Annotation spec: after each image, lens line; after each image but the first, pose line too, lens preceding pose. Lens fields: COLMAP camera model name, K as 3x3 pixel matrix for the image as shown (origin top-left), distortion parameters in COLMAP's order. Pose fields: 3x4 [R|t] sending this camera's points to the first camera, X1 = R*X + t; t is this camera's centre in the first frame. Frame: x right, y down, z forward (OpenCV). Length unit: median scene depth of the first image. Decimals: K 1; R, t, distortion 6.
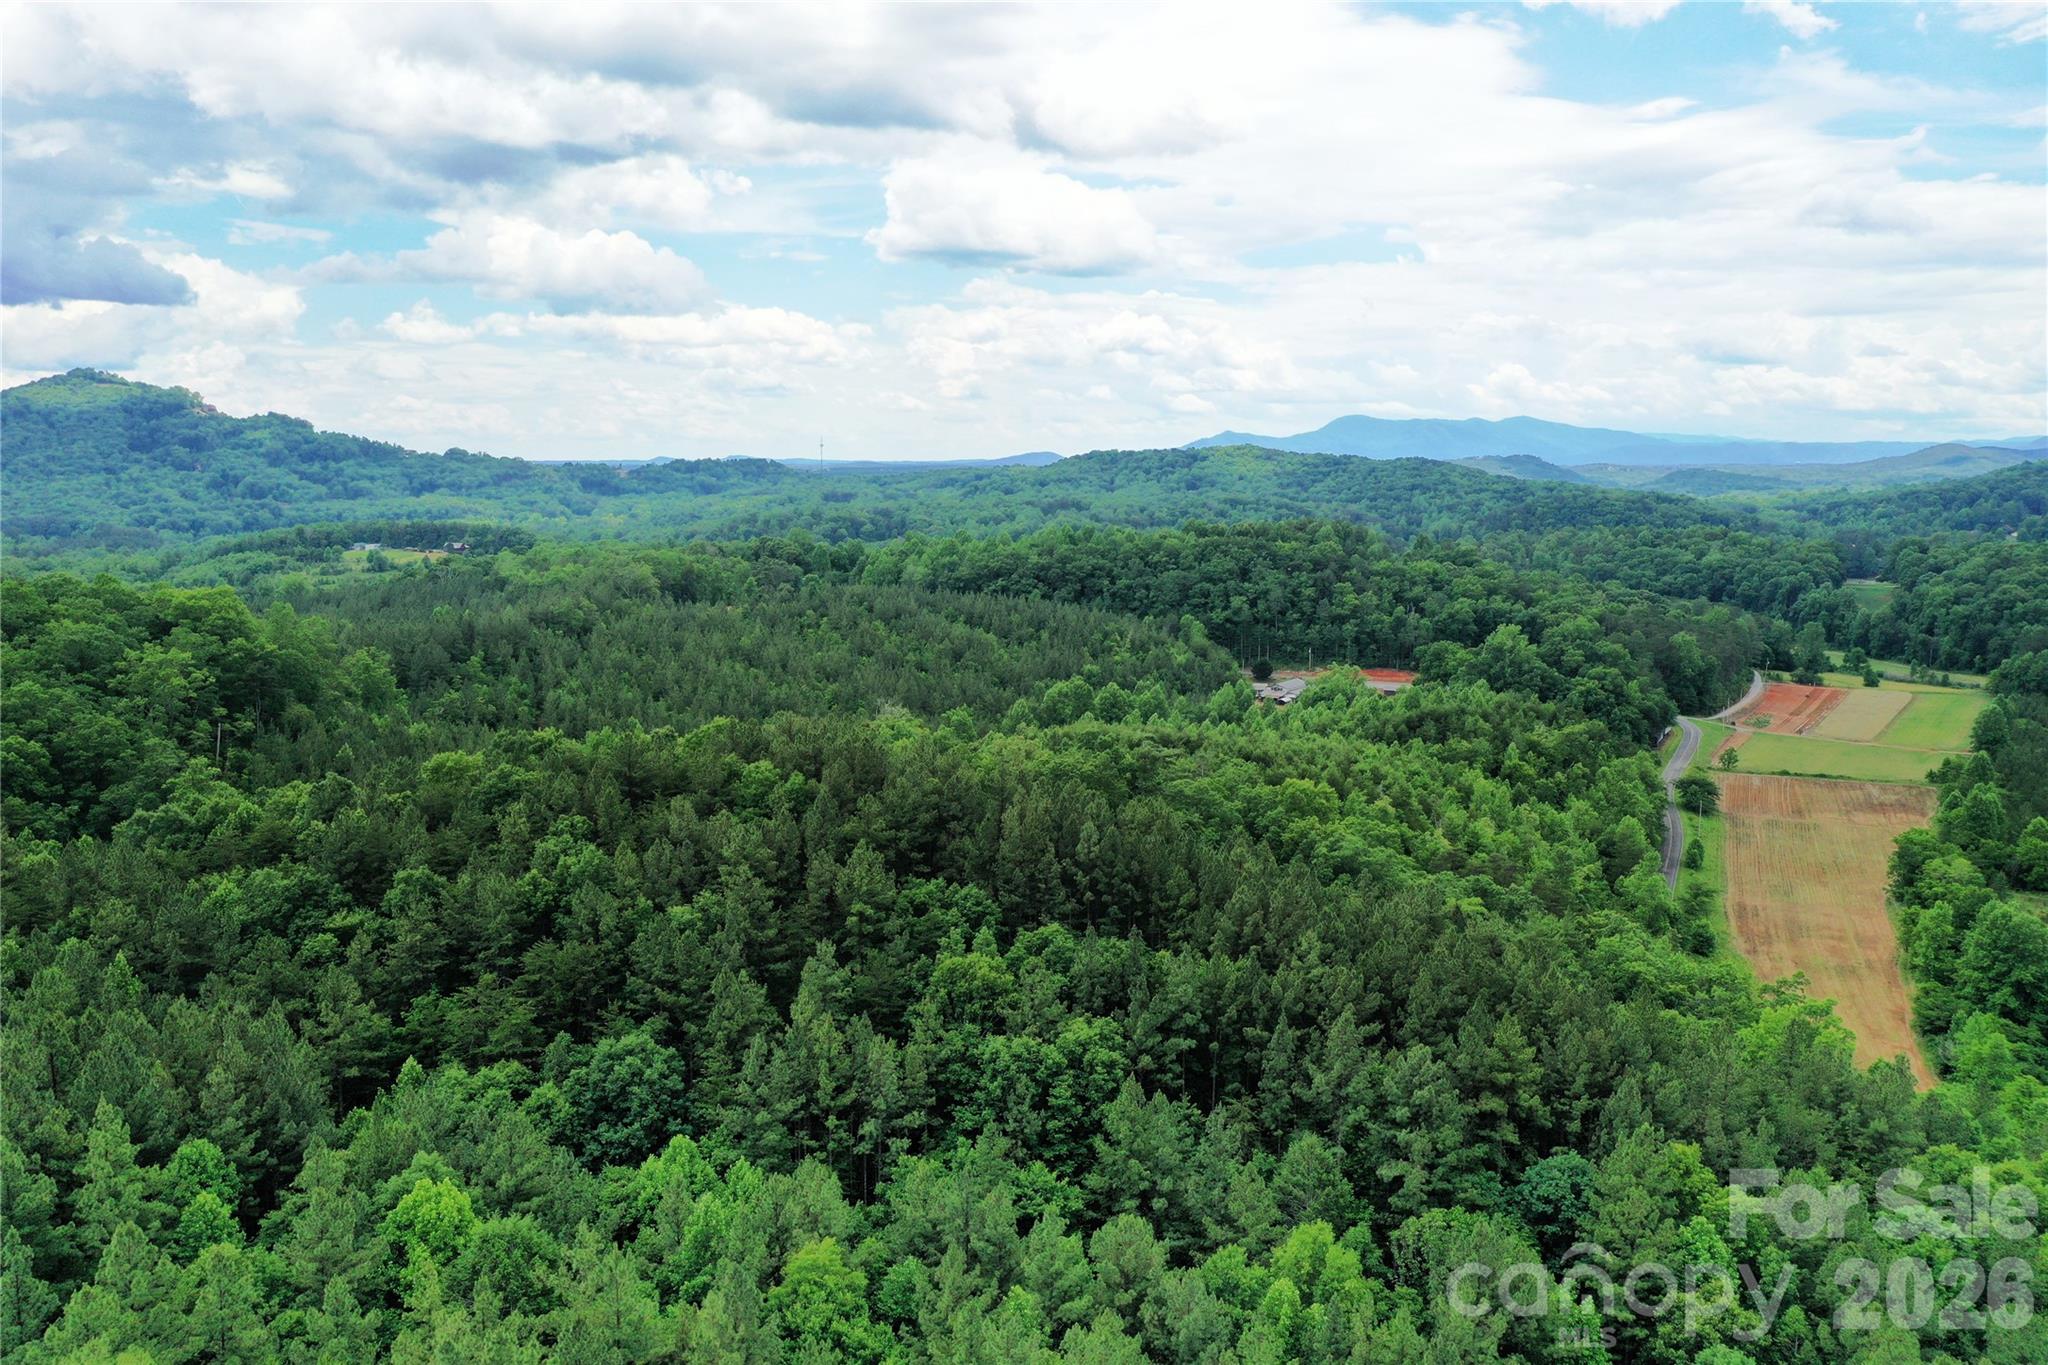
lens RADIAL K [[1640.6, 0, 1025.3], [0, 1640.6, 679.3], [0, 0, 1]] dist [-0.005189, 0.006521]
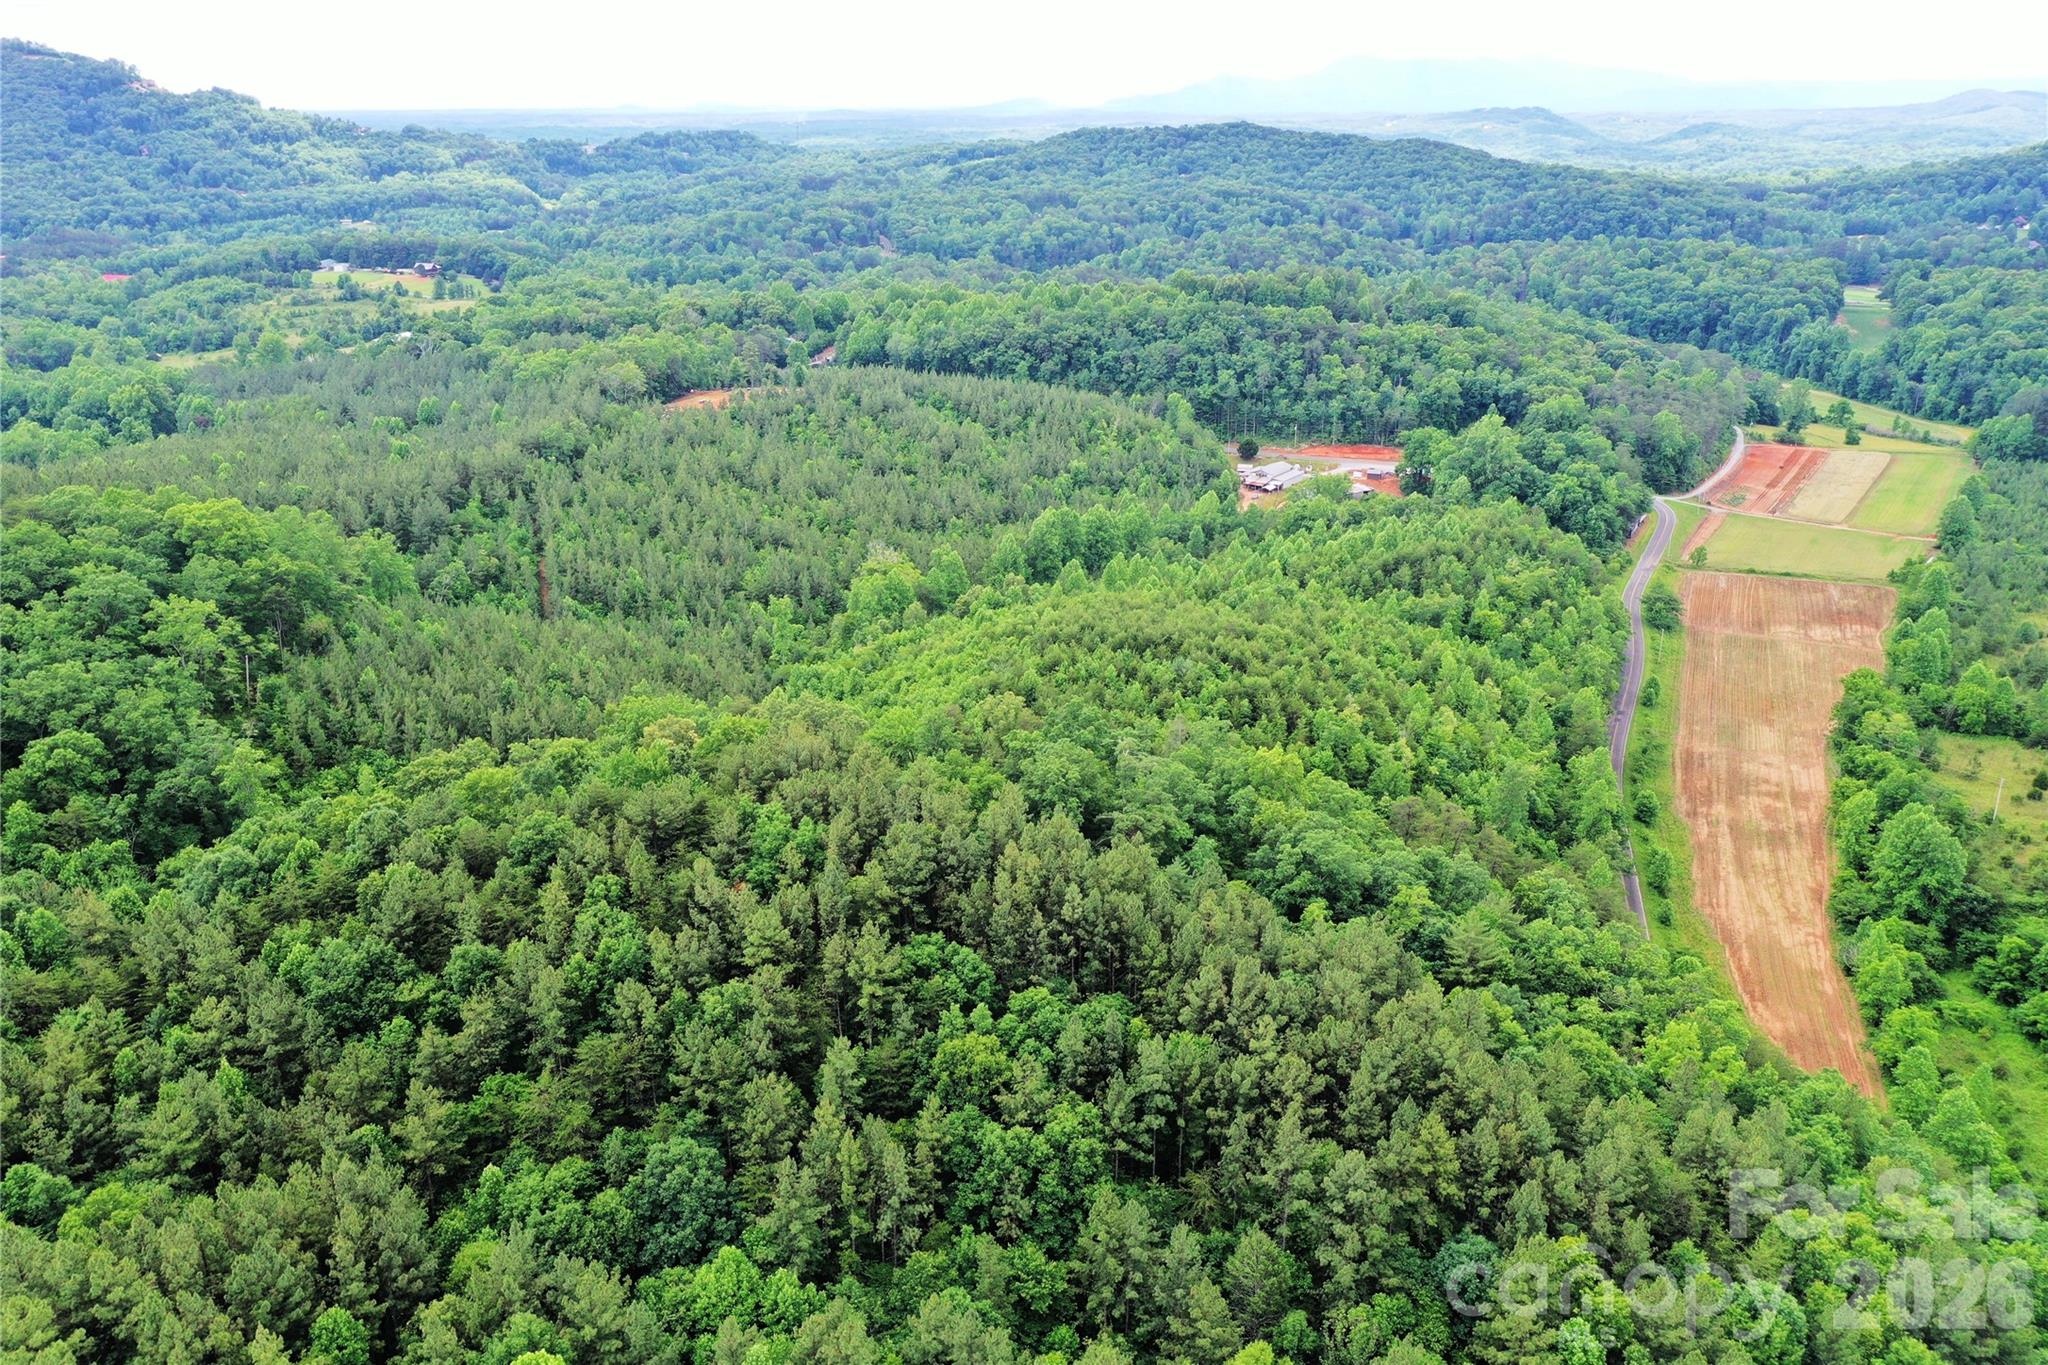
lens RADIAL K [[1640.6, 0, 1024.8], [0, 1640.6, 690.6], [0, 0, 1]] dist [-0.005189, 0.006521]
pose [[0.999957, -0.006606, 0.006567, -0.000205], [0.005064, 0.977275, 0.211914, -0.158083], [-0.007817, -0.211871, 0.977266, -0.031979]]
